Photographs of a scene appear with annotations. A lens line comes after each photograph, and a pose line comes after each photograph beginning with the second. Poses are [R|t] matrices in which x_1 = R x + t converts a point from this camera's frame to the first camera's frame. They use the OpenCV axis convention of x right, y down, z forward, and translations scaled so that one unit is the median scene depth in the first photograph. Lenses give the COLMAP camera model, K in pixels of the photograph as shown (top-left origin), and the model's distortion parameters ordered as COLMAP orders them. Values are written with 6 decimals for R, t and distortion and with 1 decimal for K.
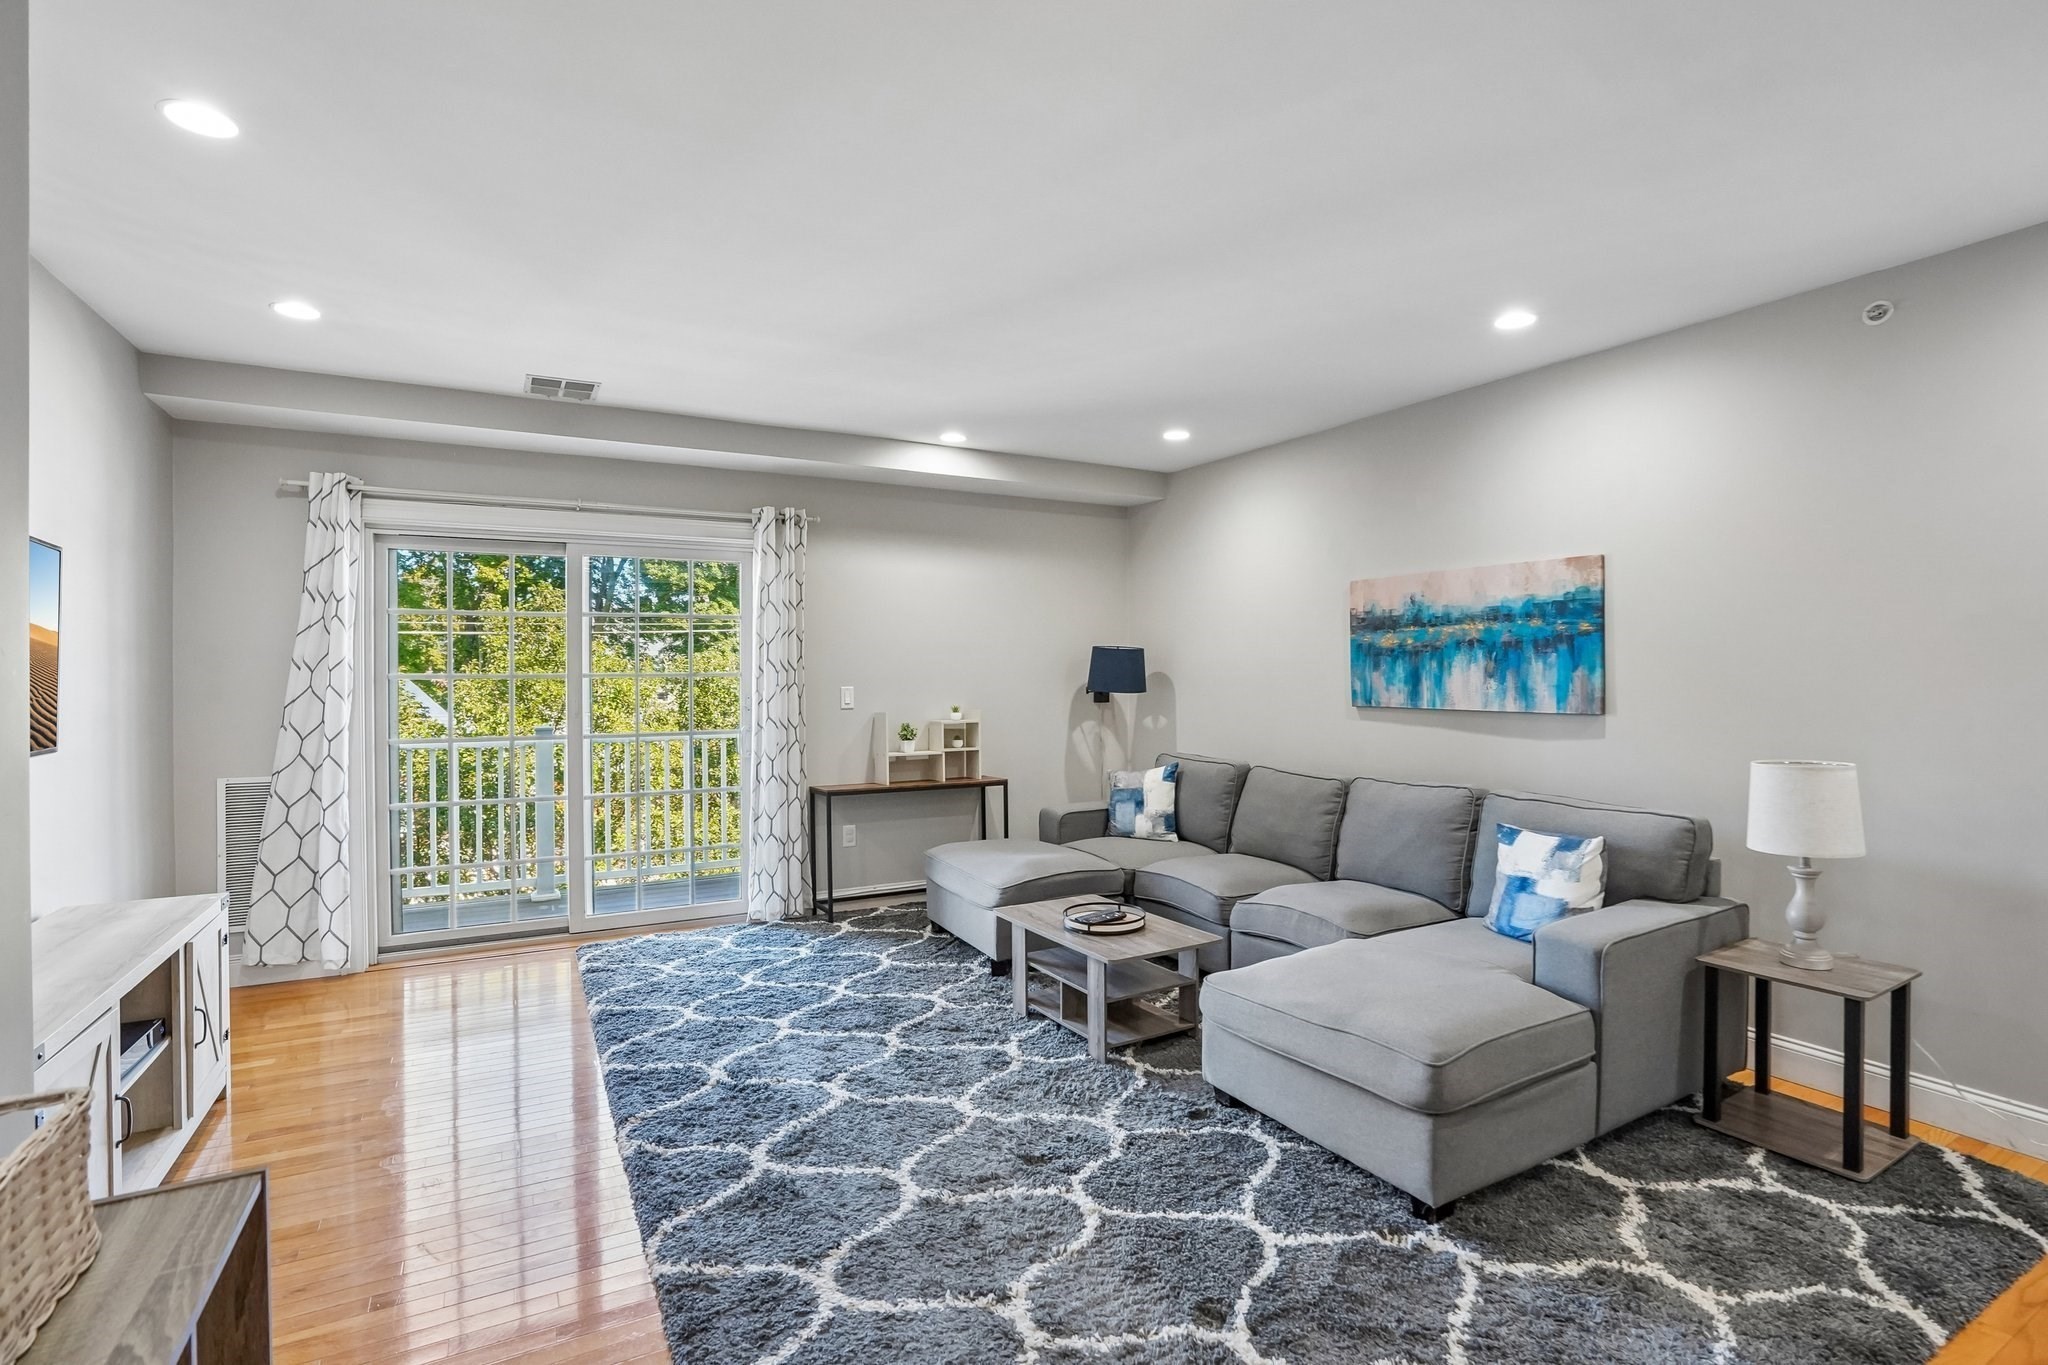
lens RADIAL K [[961.5, 0, 1021.8], [0, 961.5, 670.3], [0, 0, 1]] dist [-0.072896, 0.030713]
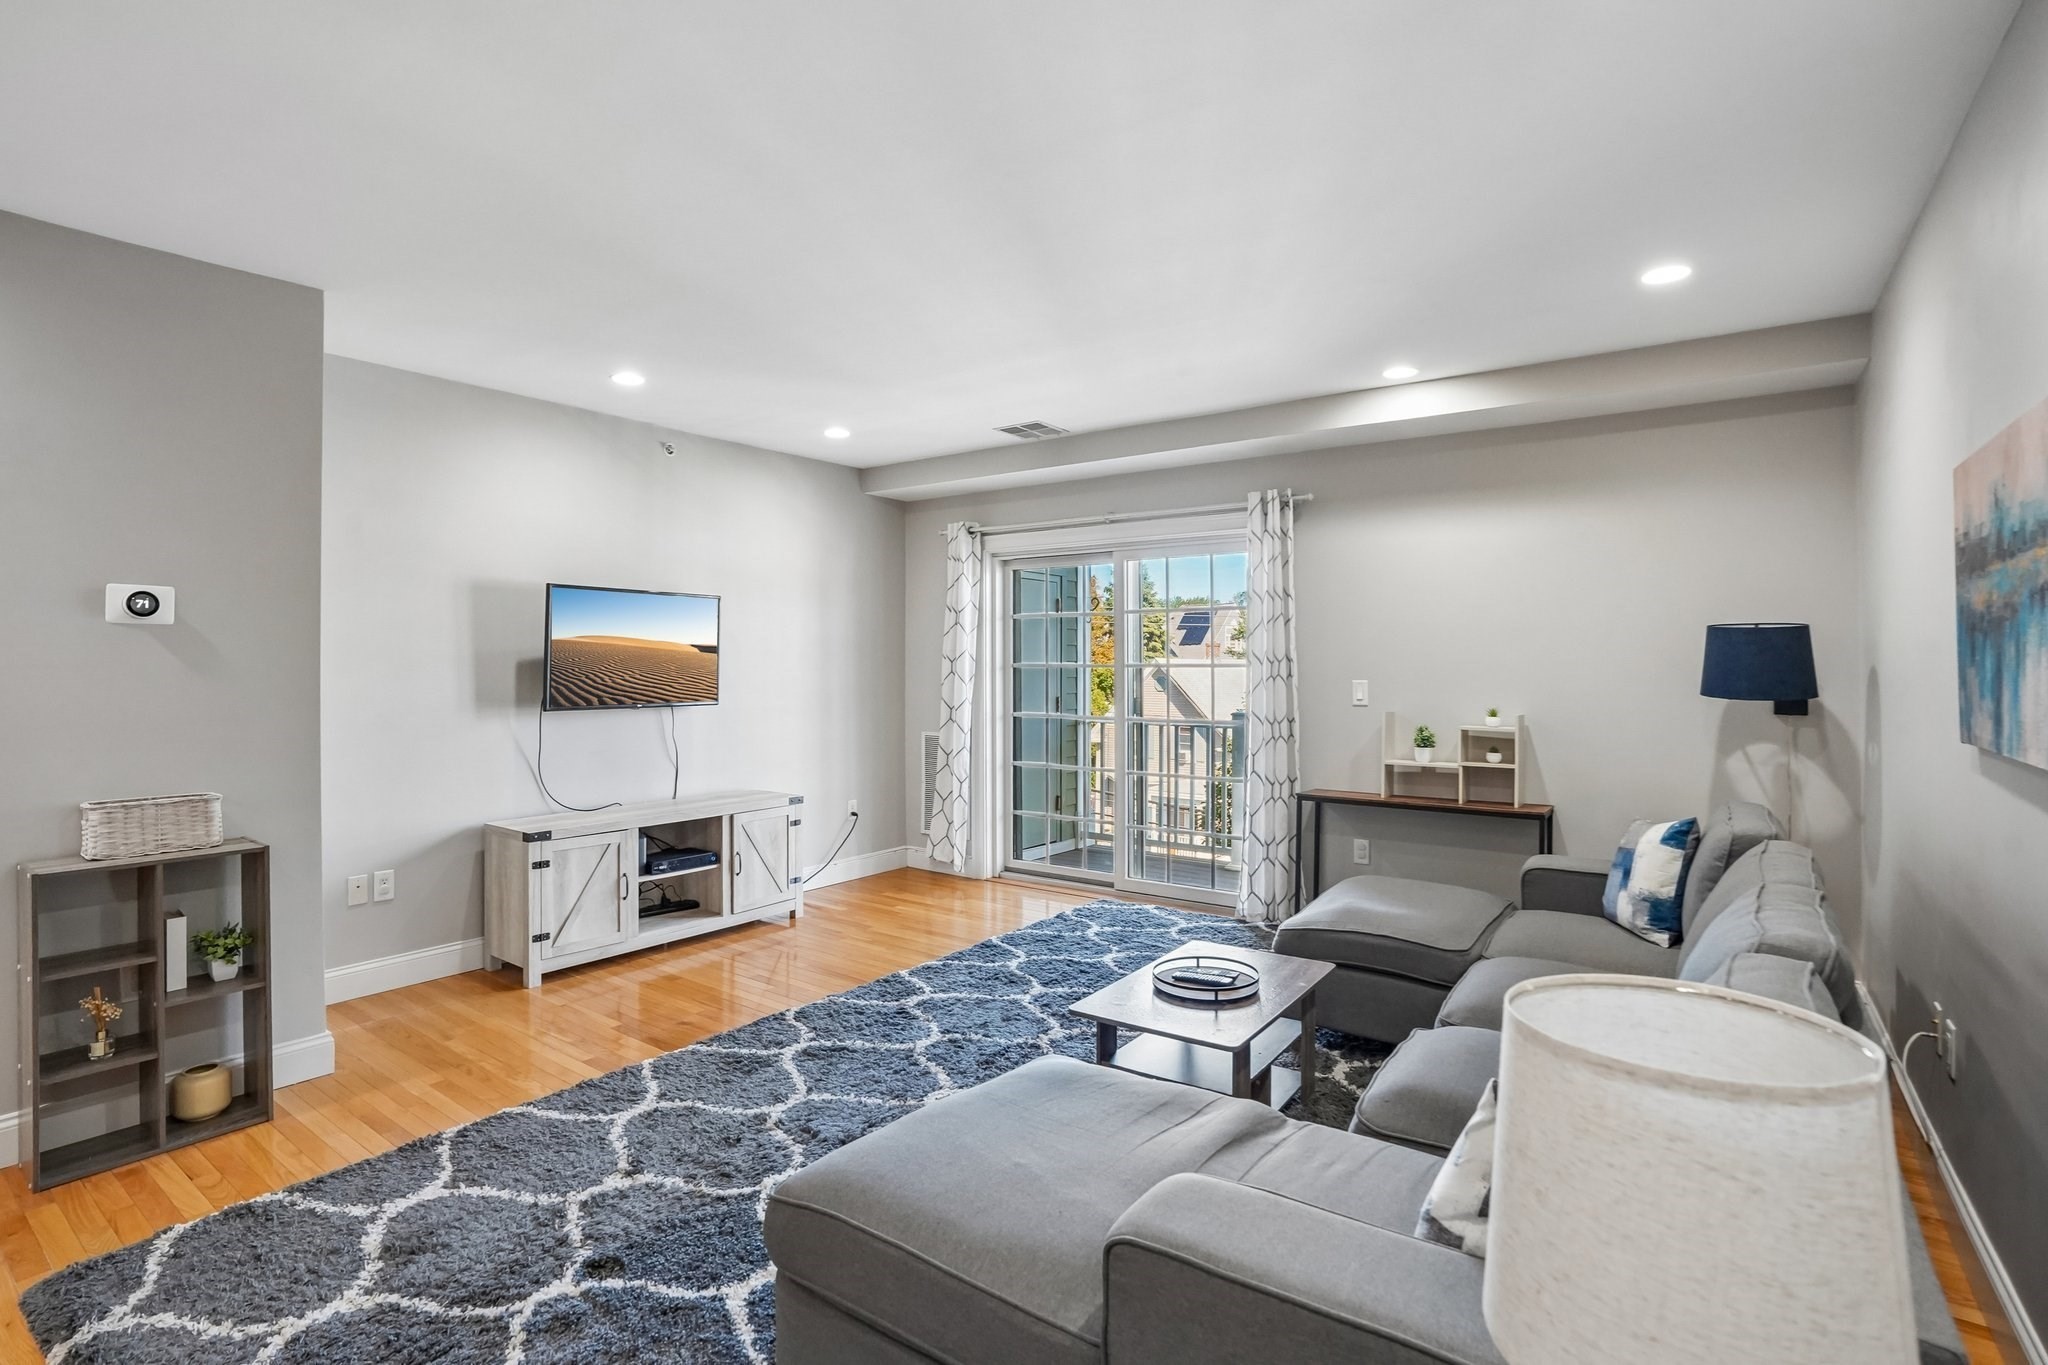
lens RADIAL K [[977.7, 0, 1015.7], [0, 977.7, 654.3], [0, 0, 1]] dist [-0.076497, 0.031930]
pose [[0.412795, -0.004957, -0.910811, 0.625810], [0.000005, 0.999985, -0.005440, -0.002375], [0.910824, 0.002241, 0.412788, 0.445498]]
